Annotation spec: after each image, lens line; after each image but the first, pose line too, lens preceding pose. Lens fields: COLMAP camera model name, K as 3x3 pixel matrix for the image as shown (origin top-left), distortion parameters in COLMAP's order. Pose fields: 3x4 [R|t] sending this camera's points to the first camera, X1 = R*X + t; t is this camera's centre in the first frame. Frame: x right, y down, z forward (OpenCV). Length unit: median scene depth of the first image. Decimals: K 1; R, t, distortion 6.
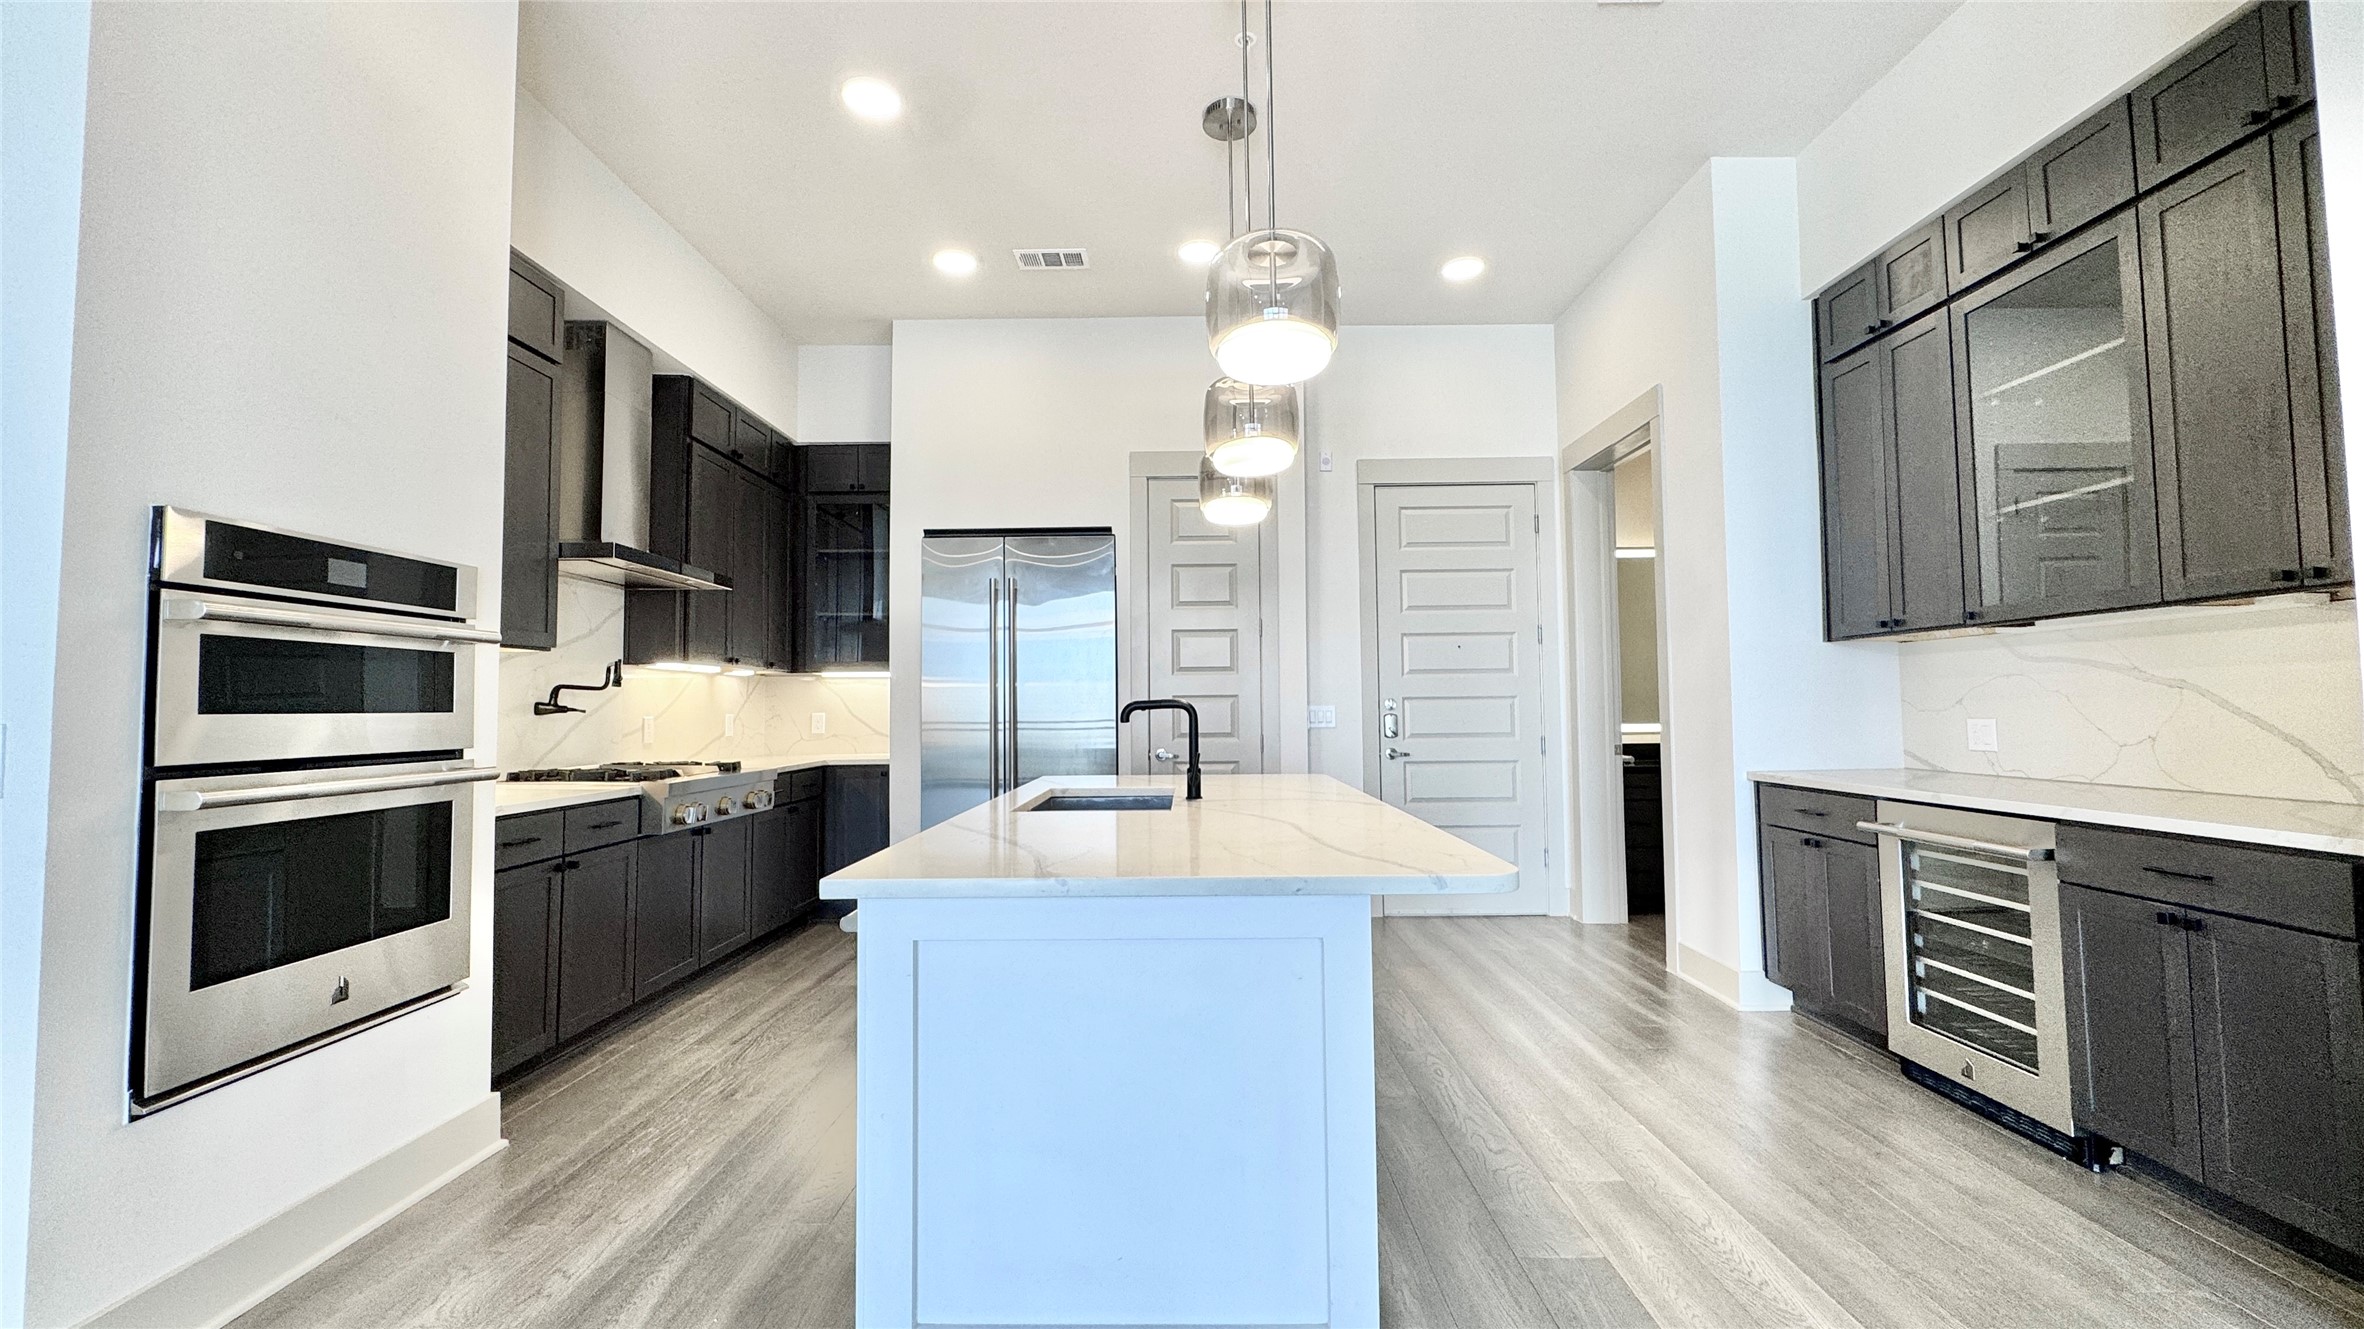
lens RADIAL K [[940.9, 0, 1179.7], [0, 940.9, 668.0], [0, 0, 1]] dist [-0.003337, 0.001013]
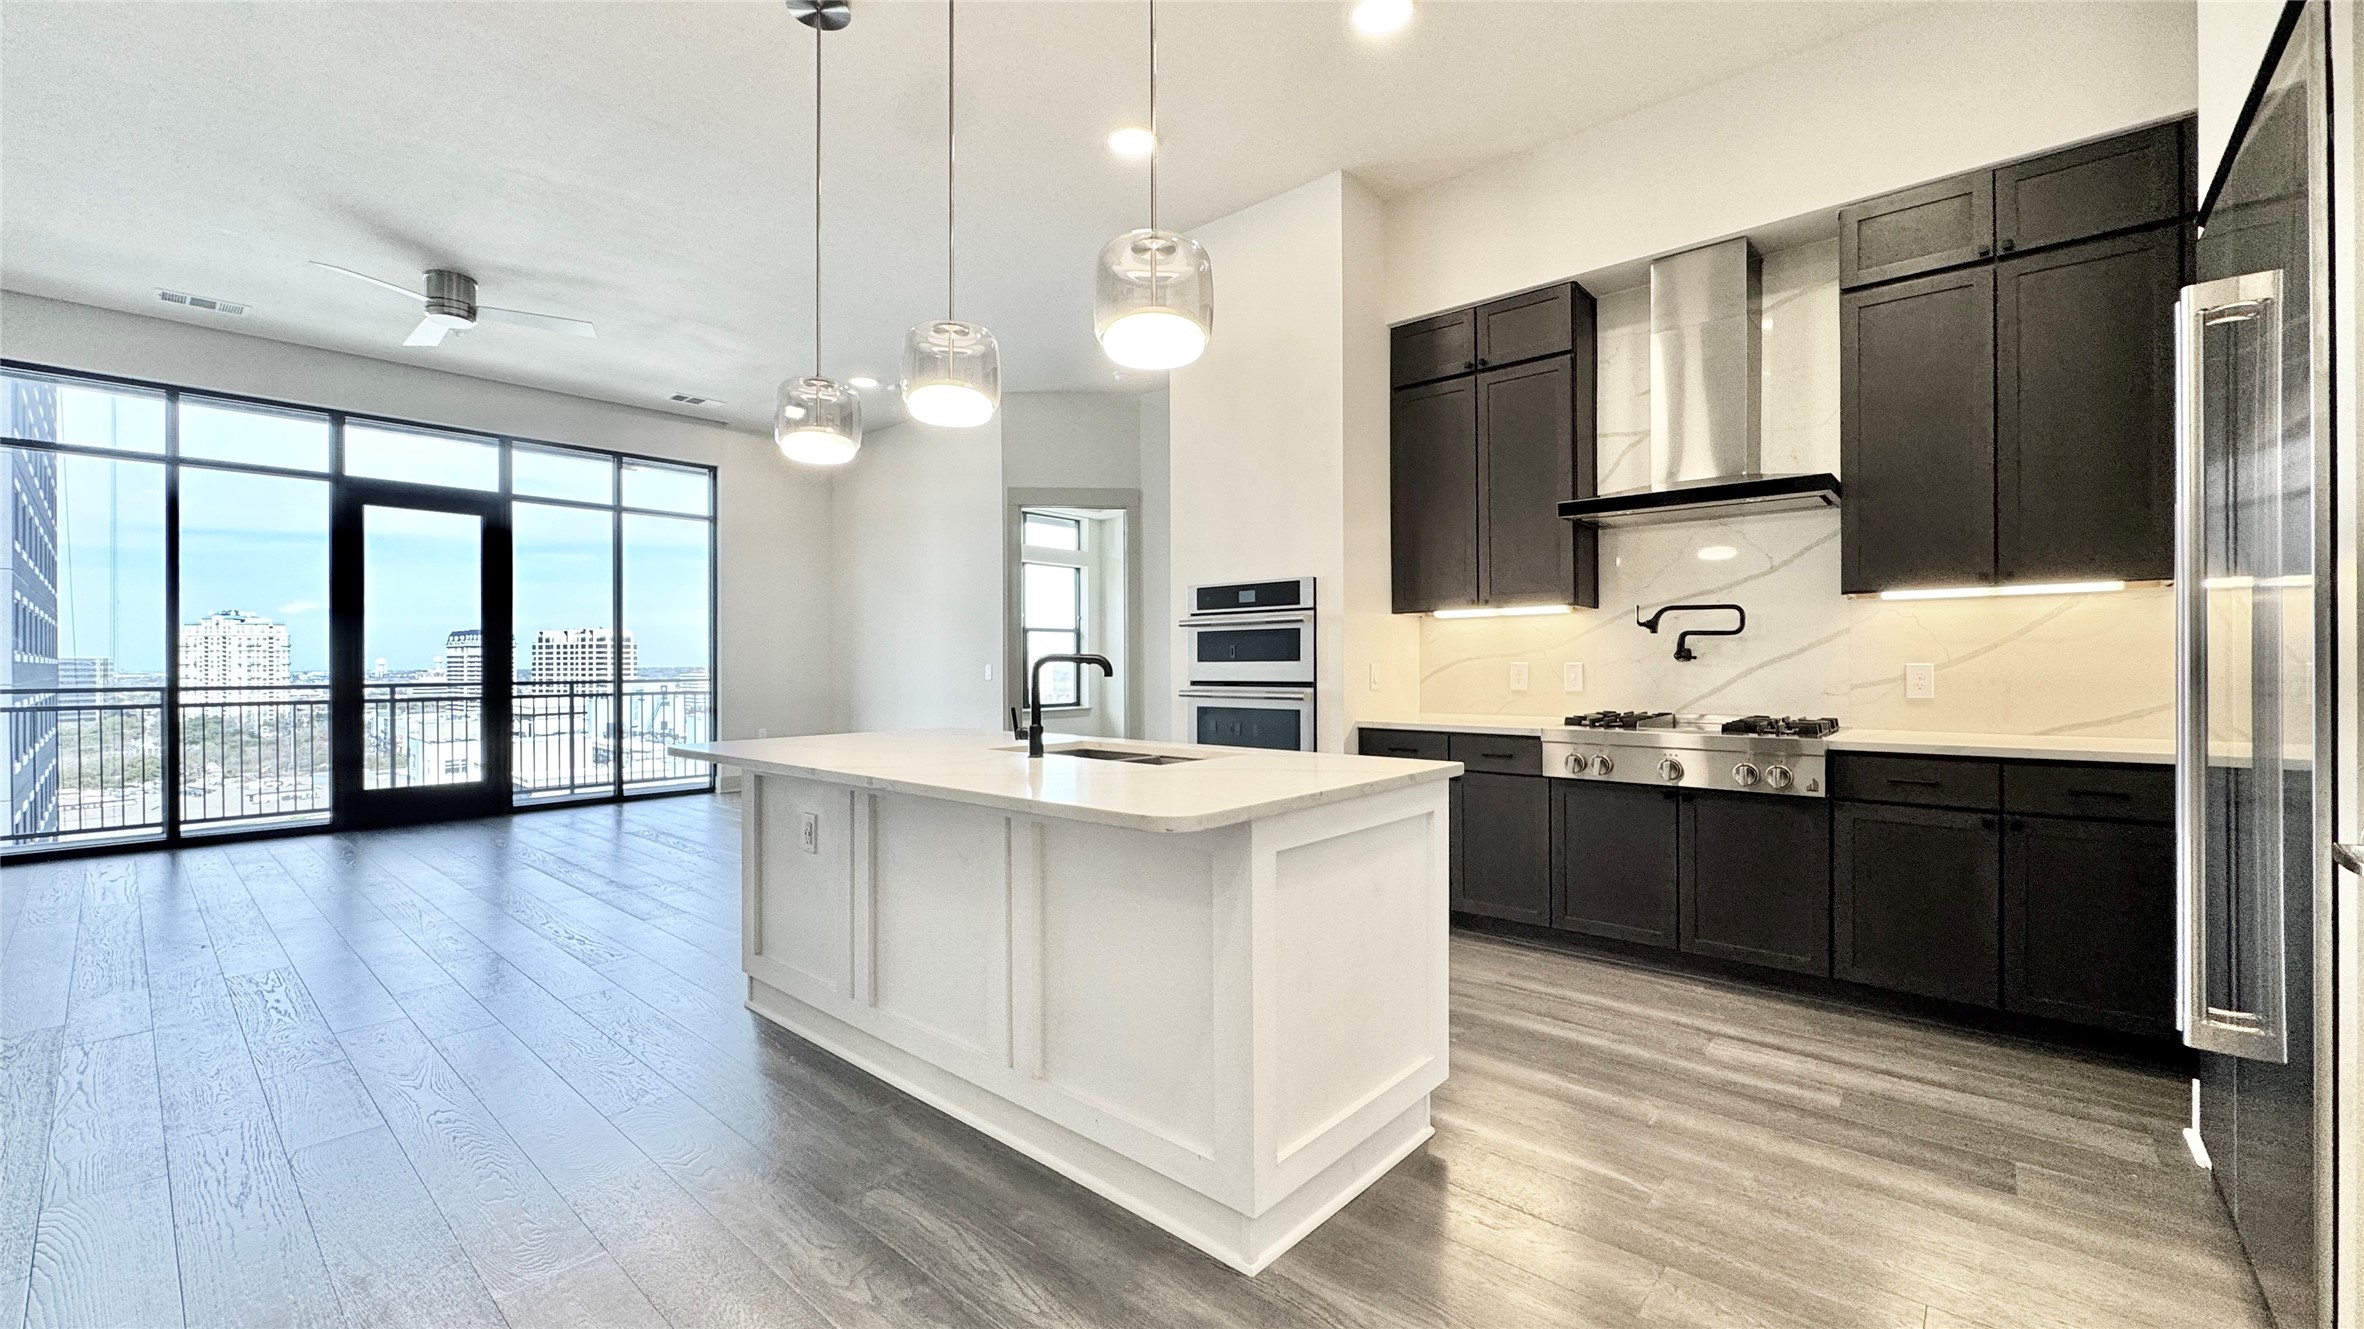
lens RADIAL K [[940.9, 0, 1181.1], [0, 940.9, 664.3], [0, 0, 1]] dist [-0.003337, 0.001013]
pose [[-0.653719, 0.013145, -0.756624, 0.459012], [0.044086, 0.998813, -0.020737, 0.050122], [0.755452, -0.046912, -0.653522, 1.245720]]
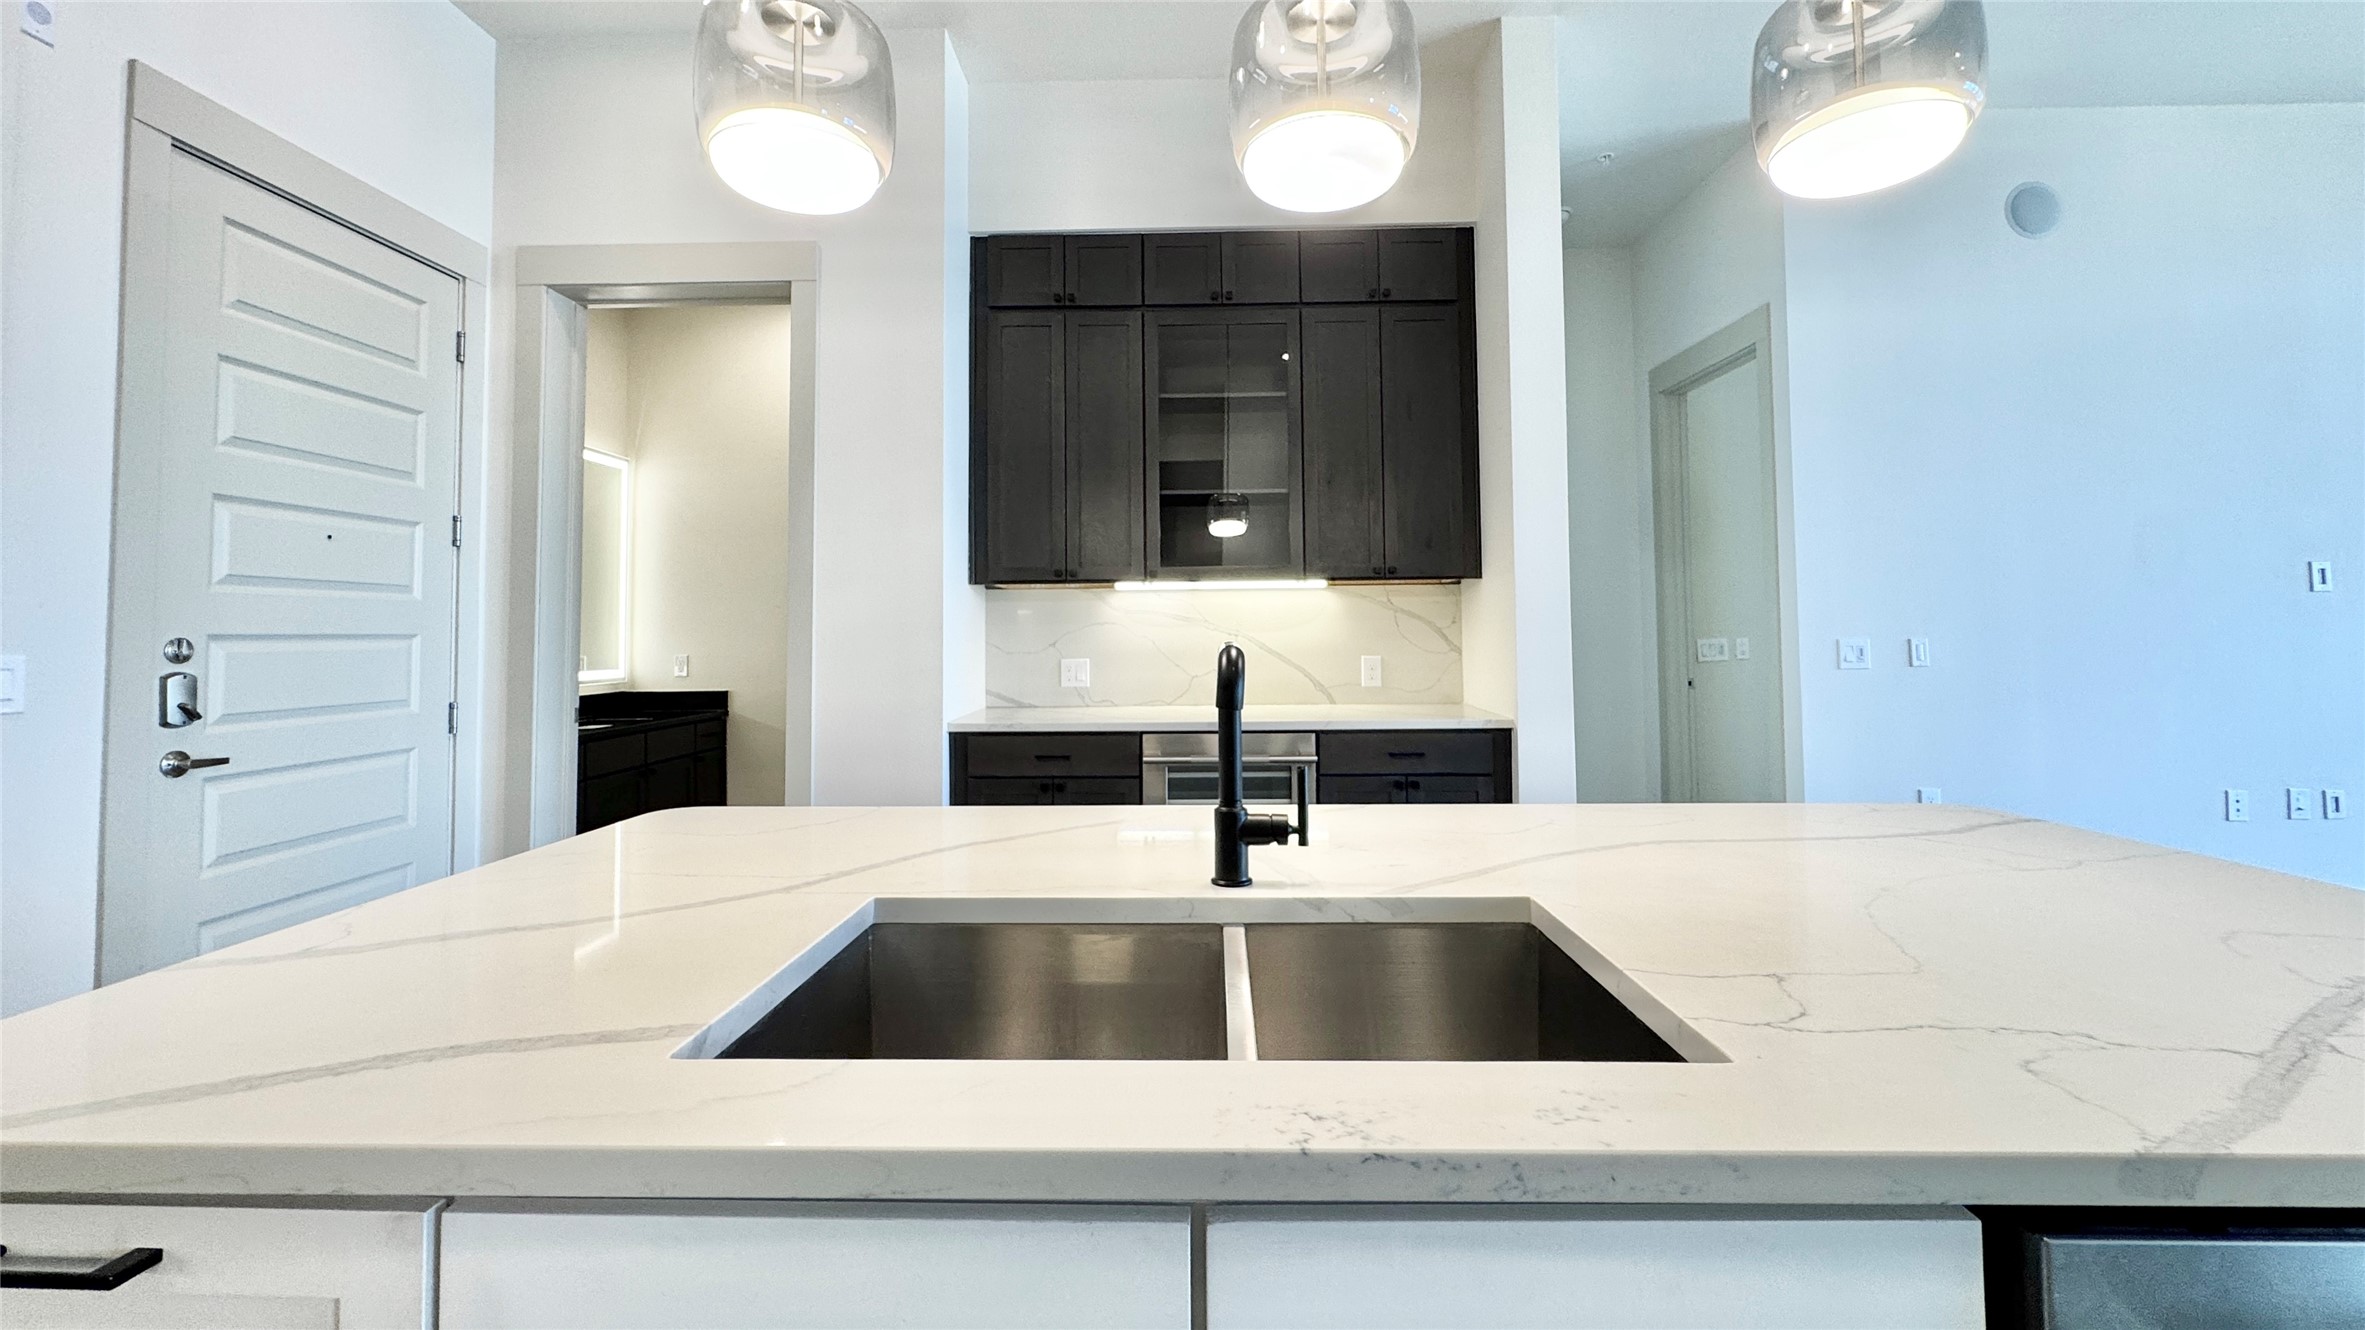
lens RADIAL K [[941.3, 0, 1178.9], [0, 941.3, 616.2], [0, 0, 1]] dist [-0.003337, 0.001013]
pose [[0.017478, 0.030181, 0.999392, -0.283205], [-0.036795, 0.998887, -0.029522, 0.025592], [-0.999170, -0.036257, 0.018569, 0.727077]]
